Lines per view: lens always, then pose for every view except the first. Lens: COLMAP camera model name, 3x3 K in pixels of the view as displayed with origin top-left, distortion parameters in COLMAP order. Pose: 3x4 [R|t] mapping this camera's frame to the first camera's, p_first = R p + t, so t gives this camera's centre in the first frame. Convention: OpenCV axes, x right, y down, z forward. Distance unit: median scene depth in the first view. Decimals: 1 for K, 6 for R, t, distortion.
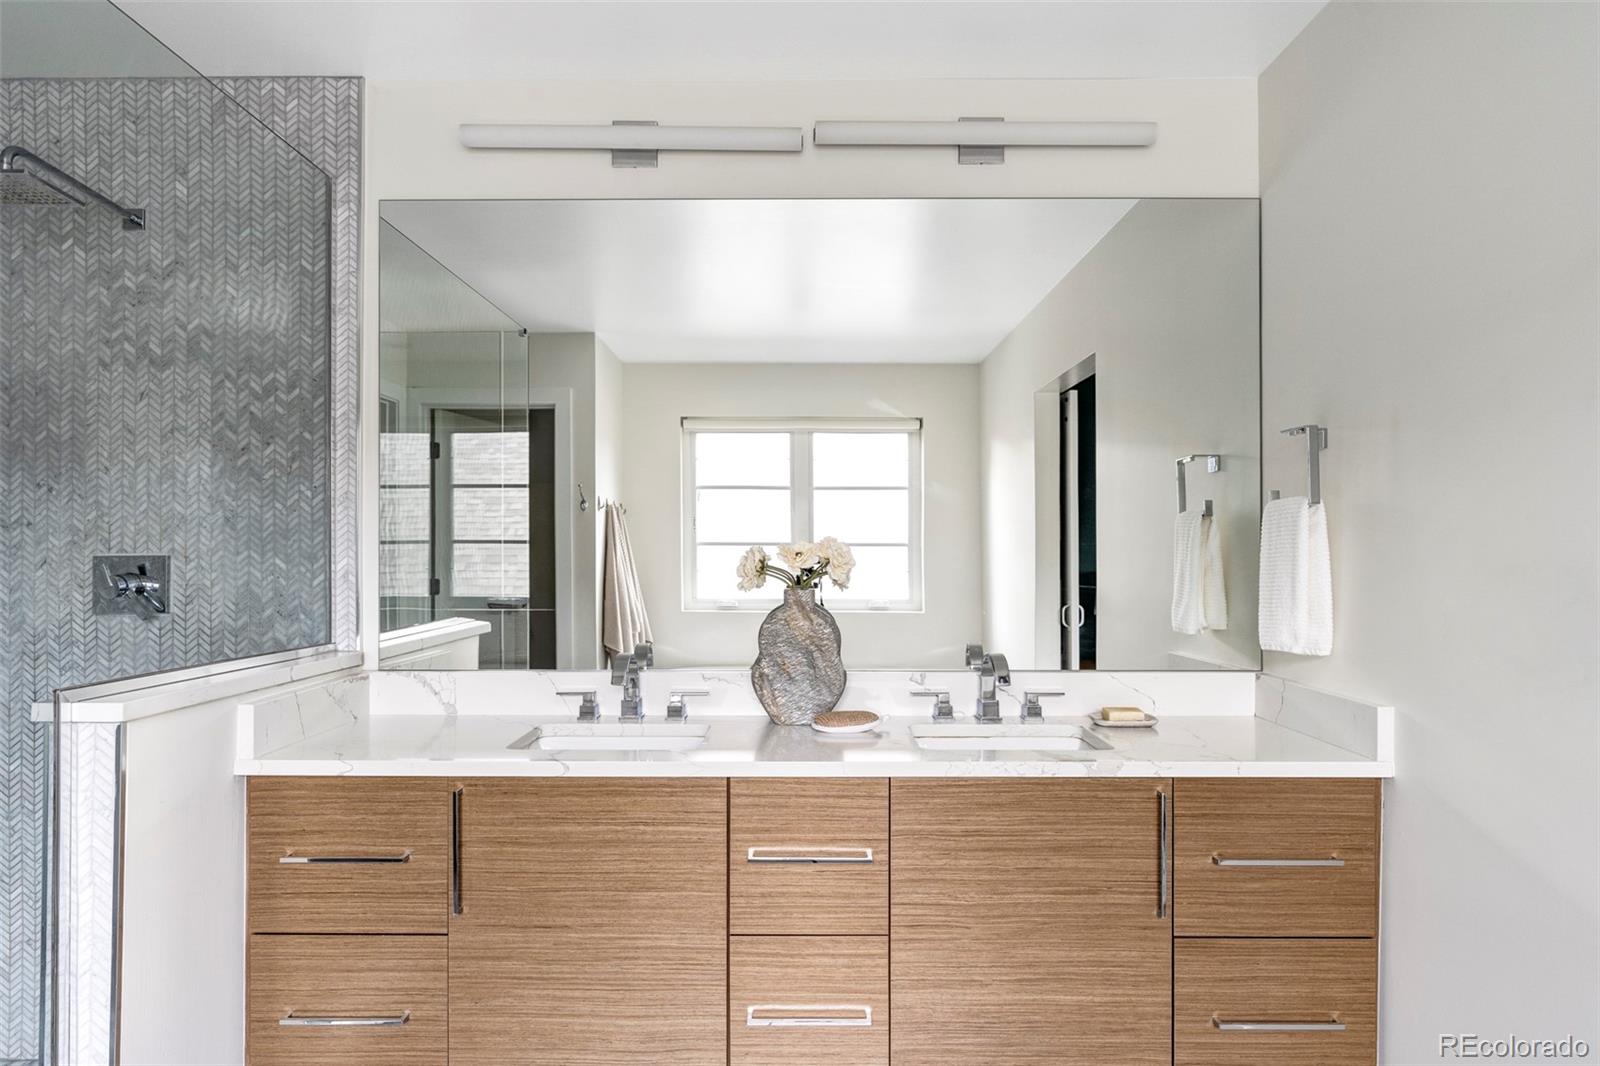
lens RADIAL K [[889.4, 0, 798.6], [0, 889.4, 558.5], [0, 0, 1]] dist [-0.001593, -0.000463]
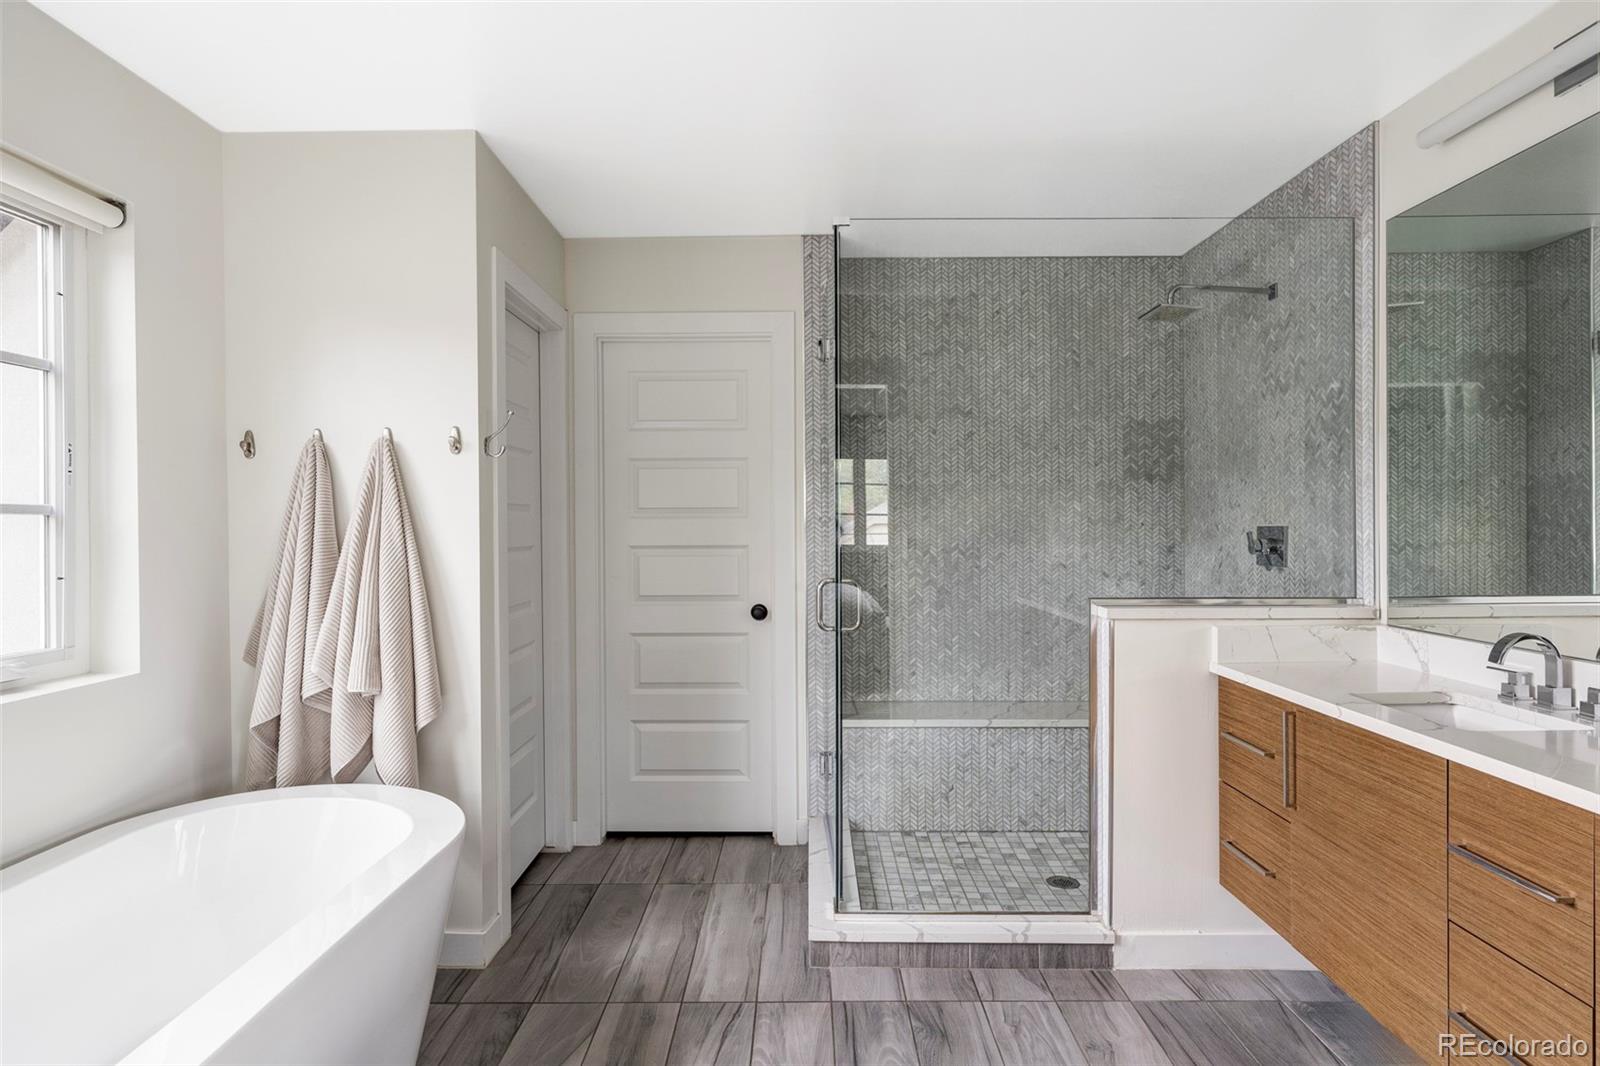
lens RADIAL K [[930.9, 0, 800.0], [0, 930.9, 533.0], [0, 0, 1]] dist [-0.000058, 0.000218]
pose [[-0.002024, 0.012454, -0.999920, 0.759575], [0.010357, 0.999869, 0.012432, -0.018536], [0.999944, -0.010331, -0.002153, 0.233800]]
